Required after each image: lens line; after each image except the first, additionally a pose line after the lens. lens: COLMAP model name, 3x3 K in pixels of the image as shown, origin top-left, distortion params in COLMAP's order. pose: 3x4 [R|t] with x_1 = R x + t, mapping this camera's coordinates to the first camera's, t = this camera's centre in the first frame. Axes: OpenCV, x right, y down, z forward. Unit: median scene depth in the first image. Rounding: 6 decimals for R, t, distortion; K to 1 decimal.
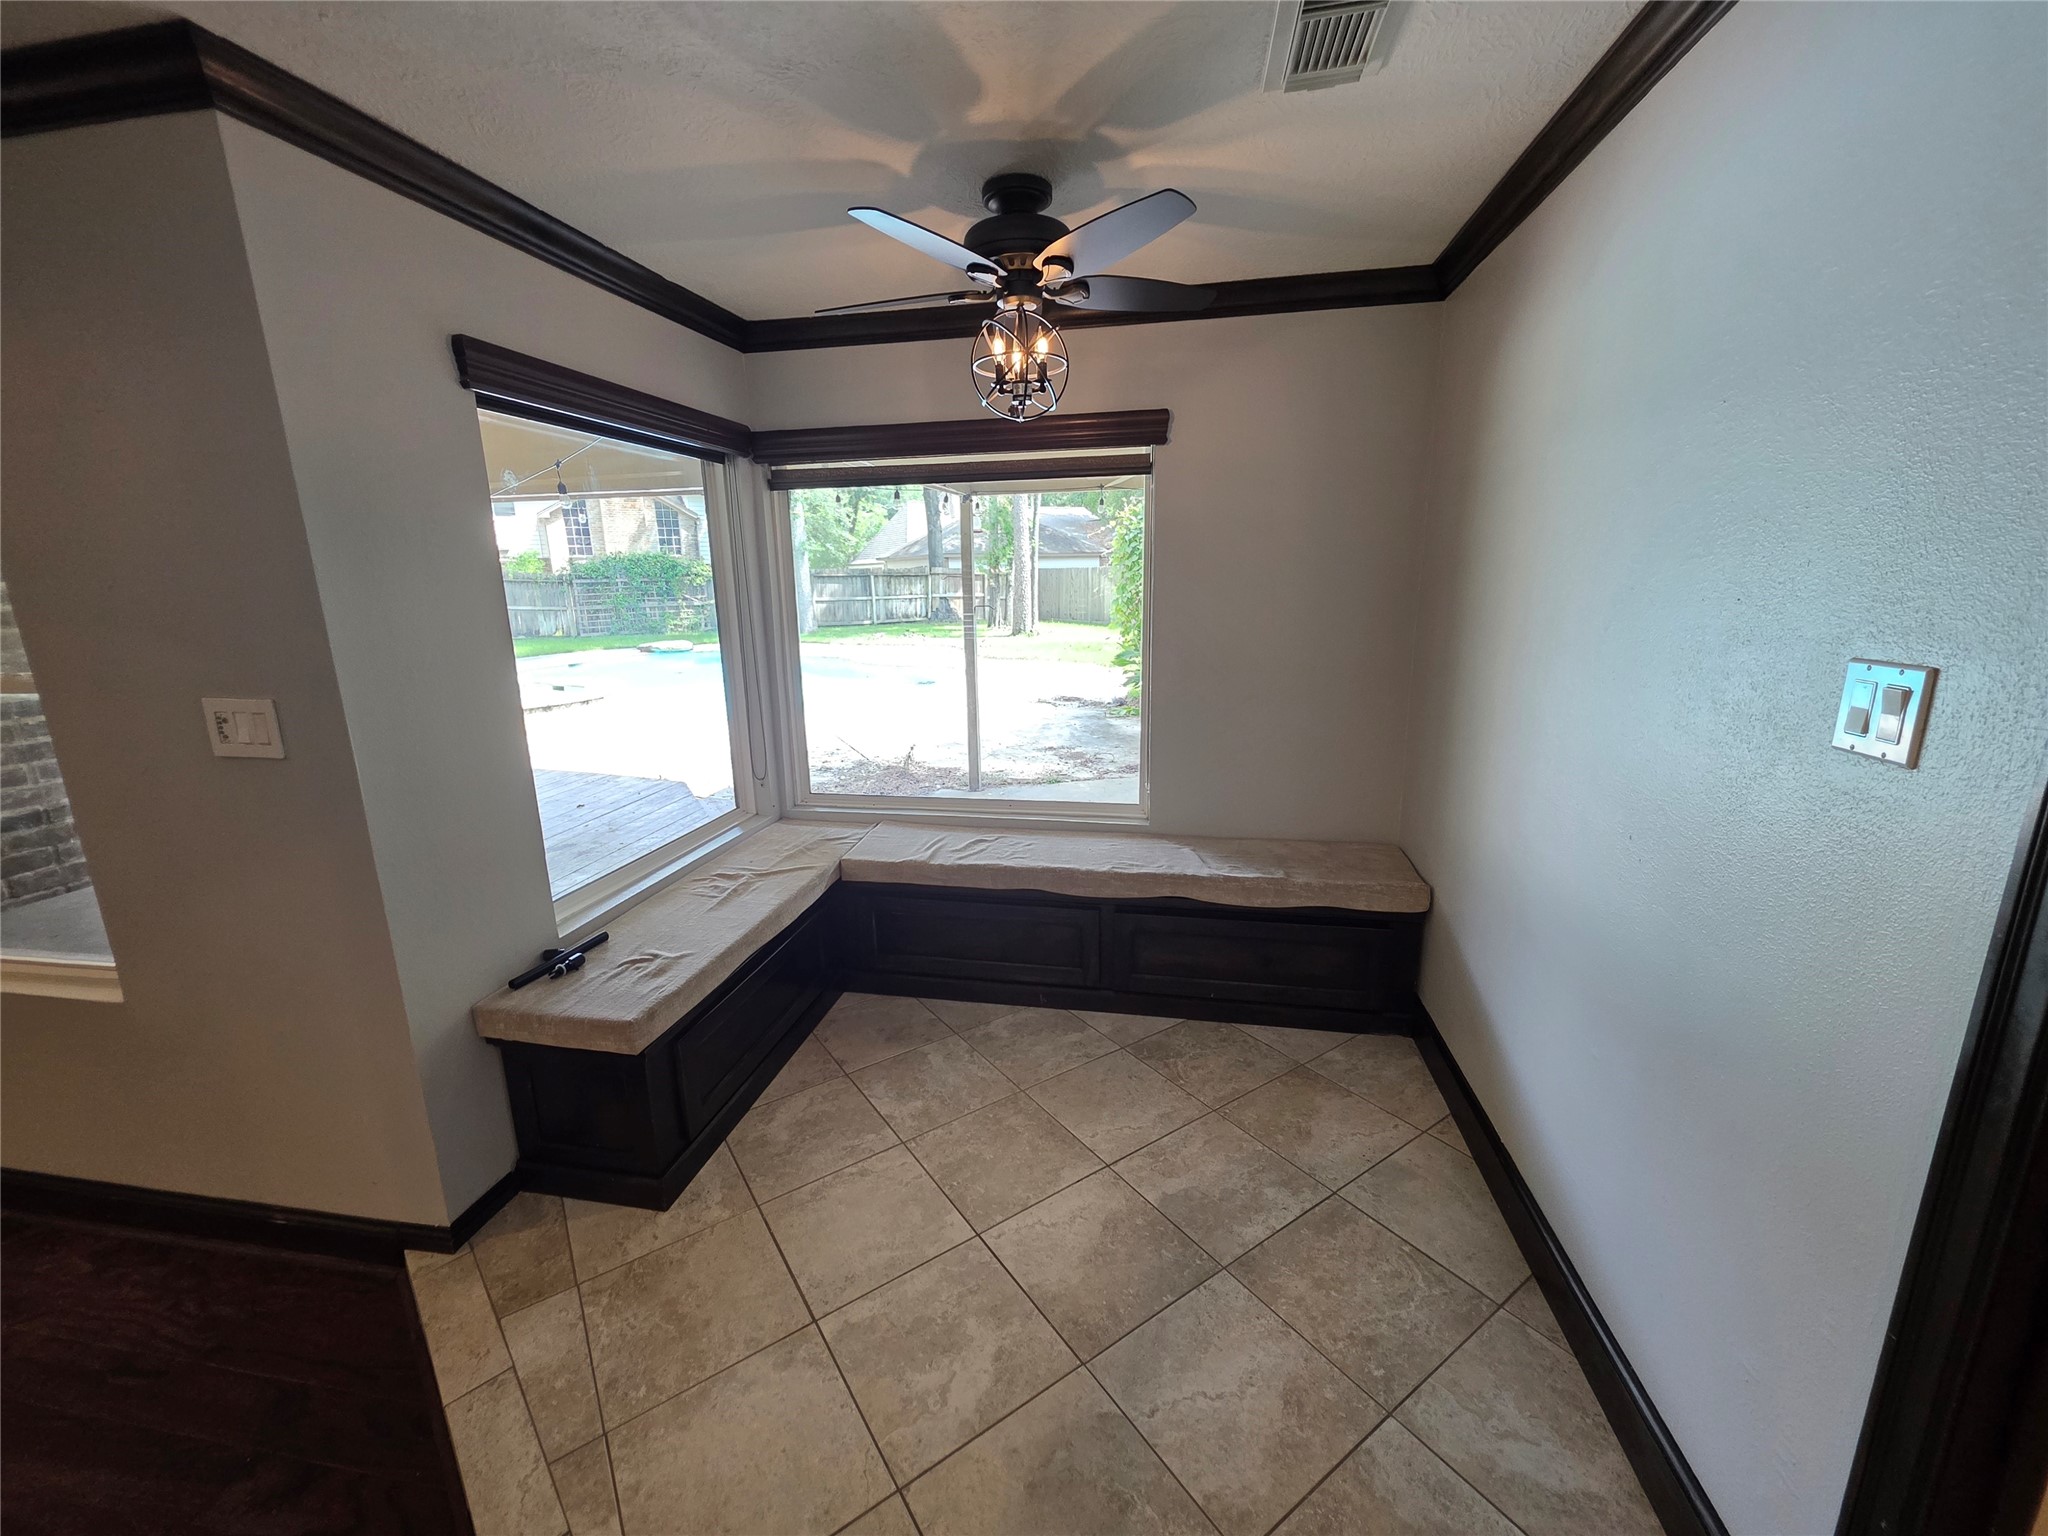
lens RADIAL K [[821.1, 0, 1029.6], [0, 821.1, 768.7], [0, 0, 1]] dist [0.003551, -0.000694]
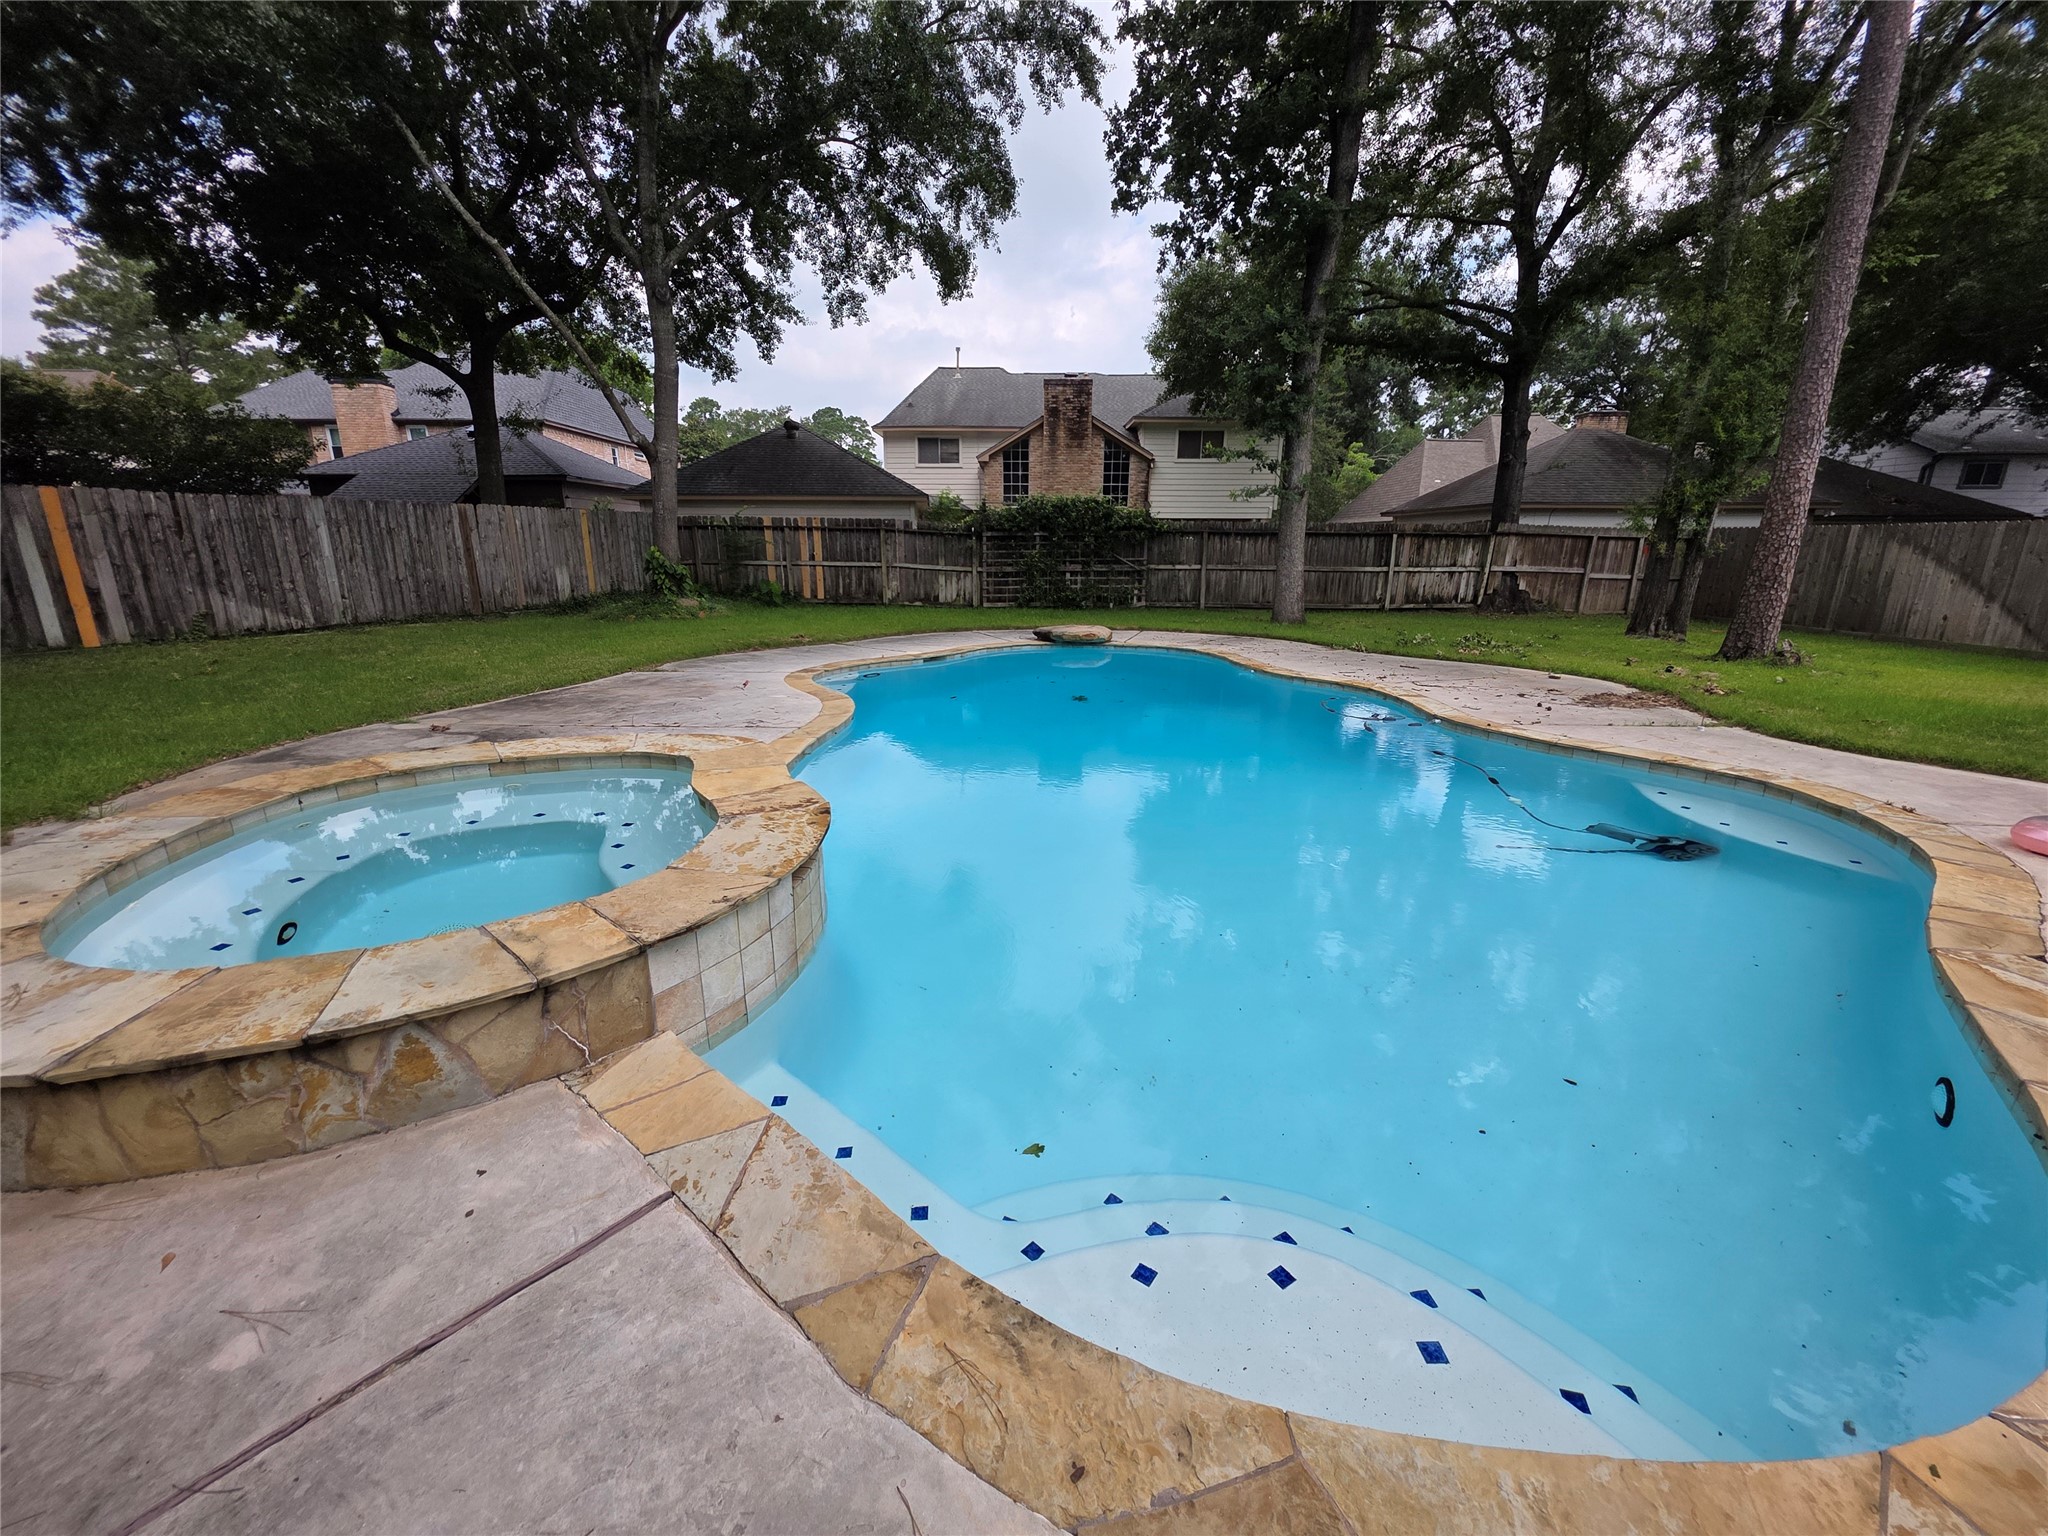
lens RADIAL K [[821.1, 0, 1025.8], [0, 821.1, 765.1], [0, 0, 1]] dist [0.003551, -0.000694]
pose [[0.868450, 0.150854, -0.472269, -0.109542], [-0.132083, 0.988556, 0.072882, -0.065770], [0.477859, -0.000915, 0.878436, 0.299998]]
